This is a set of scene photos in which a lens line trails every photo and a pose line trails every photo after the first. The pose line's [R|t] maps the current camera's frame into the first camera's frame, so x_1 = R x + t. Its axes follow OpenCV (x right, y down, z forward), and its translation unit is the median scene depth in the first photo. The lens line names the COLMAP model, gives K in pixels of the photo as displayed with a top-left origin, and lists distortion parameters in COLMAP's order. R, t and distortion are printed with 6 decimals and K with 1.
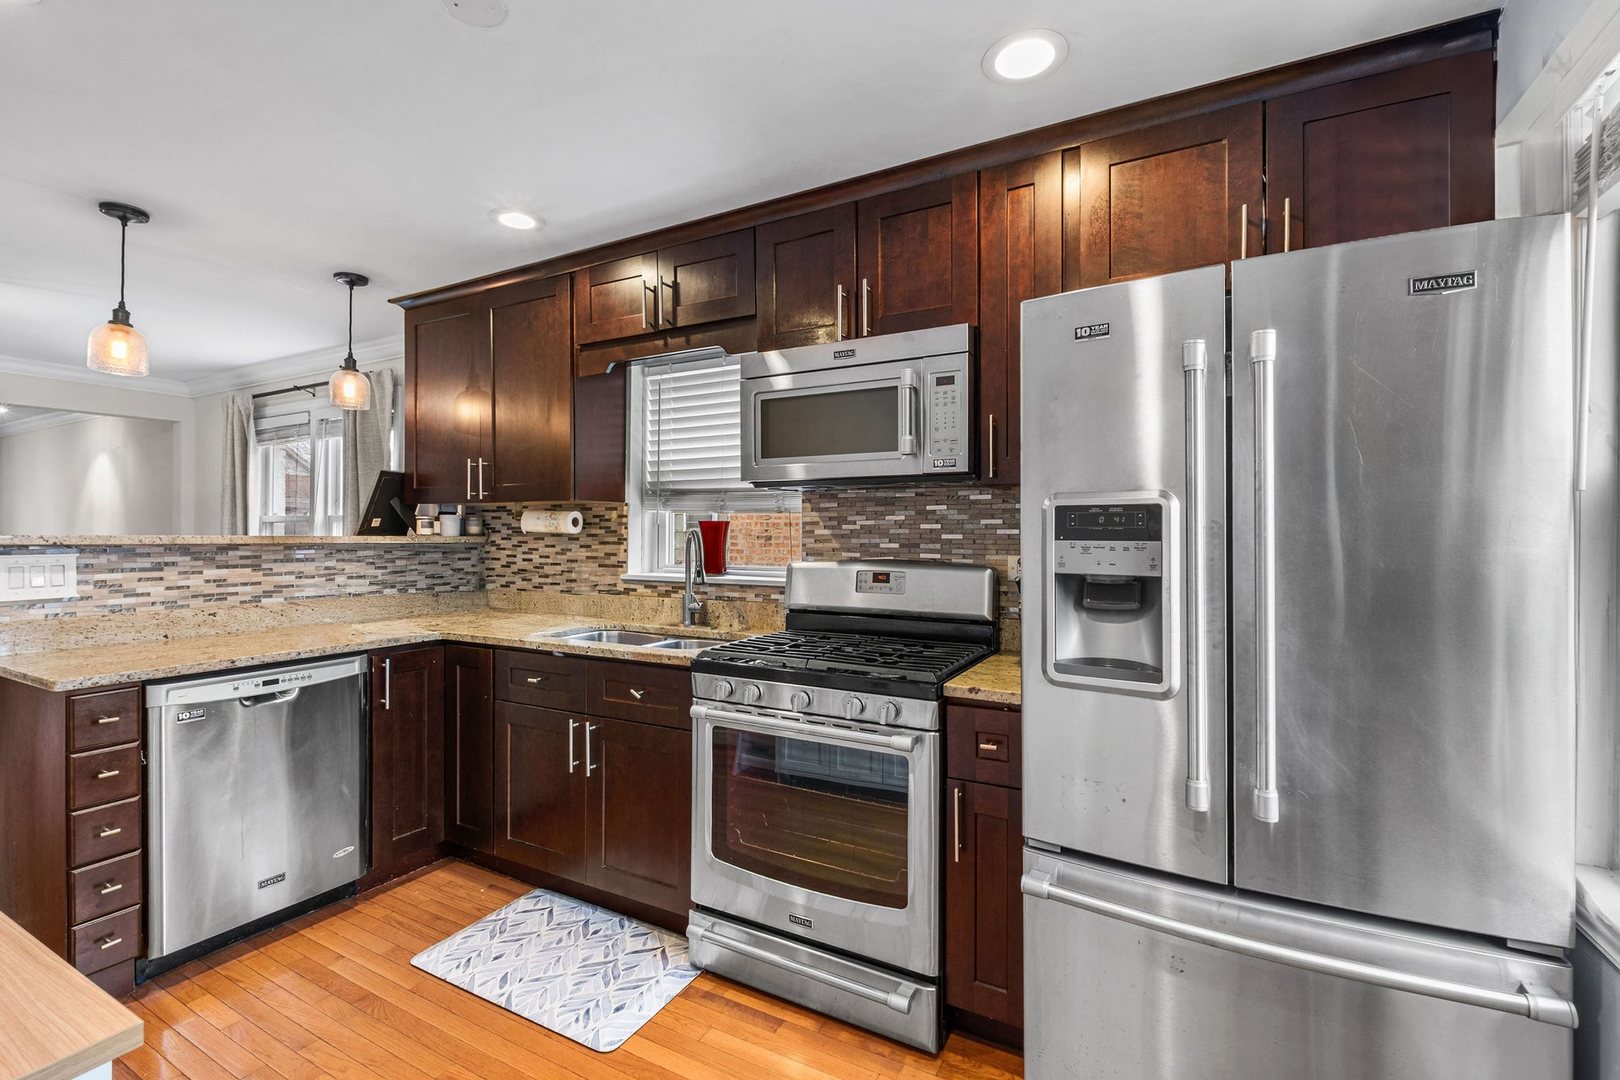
lens RADIAL K [[708.1, 0, 800.5], [0, 708.1, 536.4], [0, 0, 1]] dist [0.002202, -0.002678]
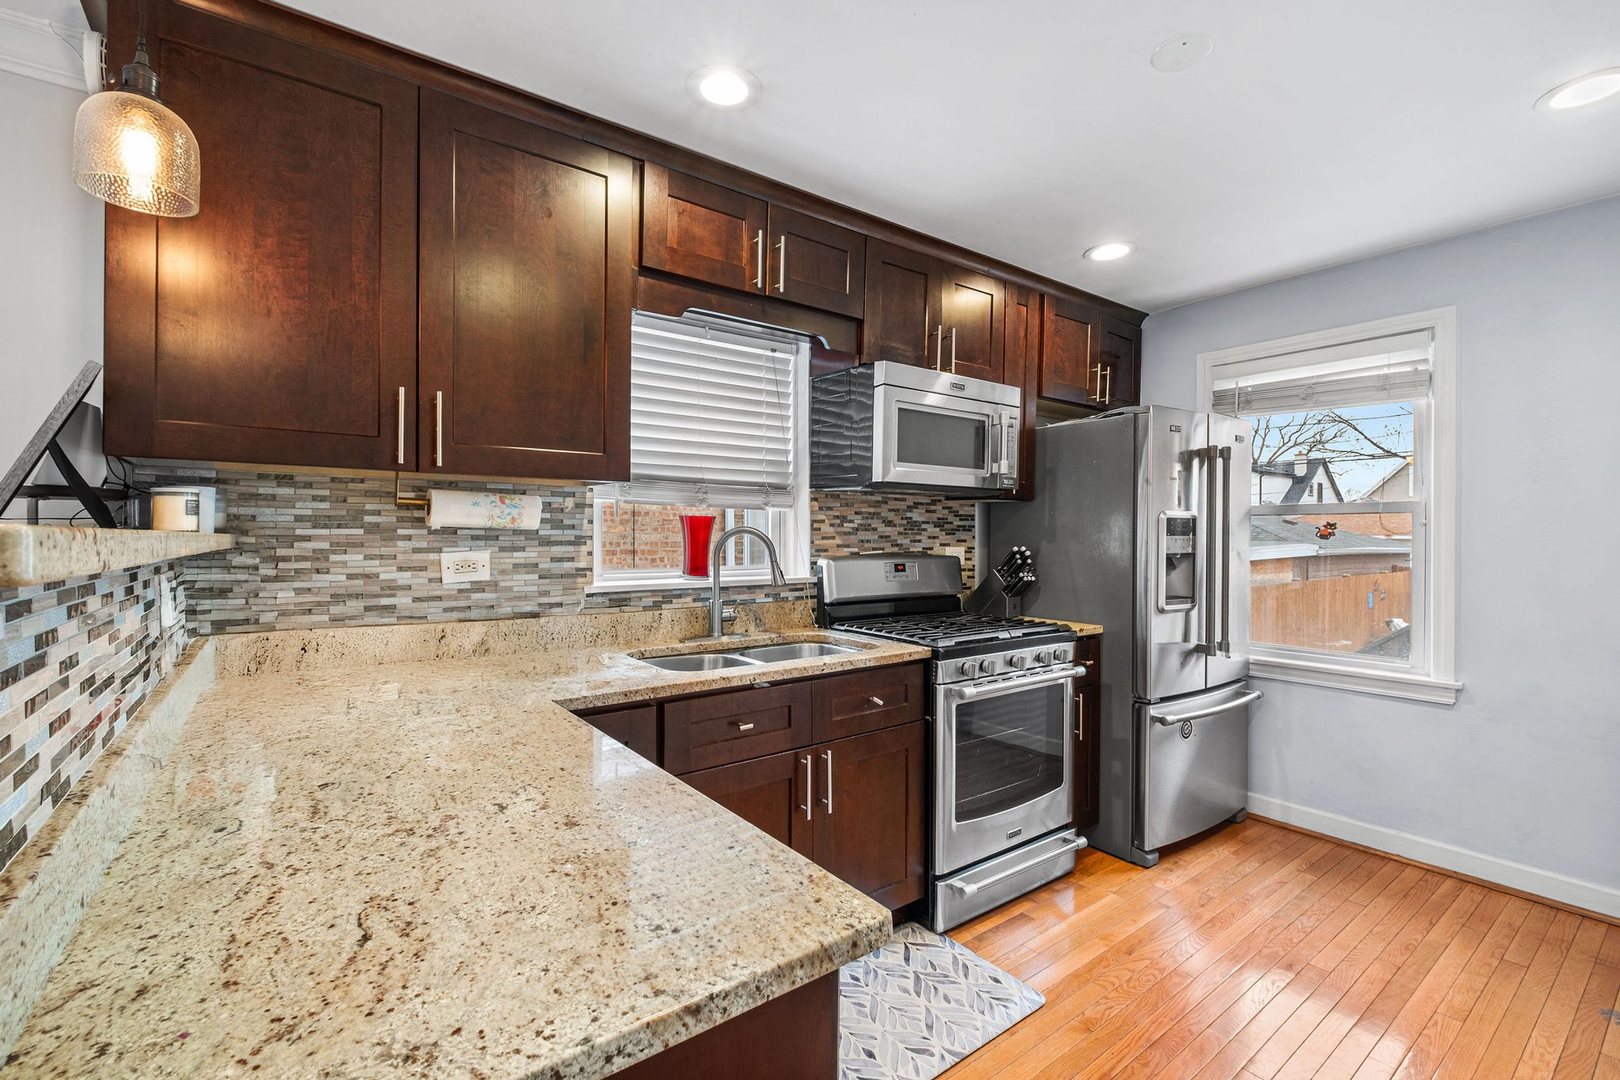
lens RADIAL K [[708.1, 0, 799.5], [0, 708.1, 538.3], [0, 0, 1]] dist [0.002202, -0.002678]
pose [[0.417574, -0.006717, 0.908618, -0.973476], [0.000014, 0.999973, 0.007386, -0.000803], [-0.908643, -0.003071, 0.417563, 0.602667]]
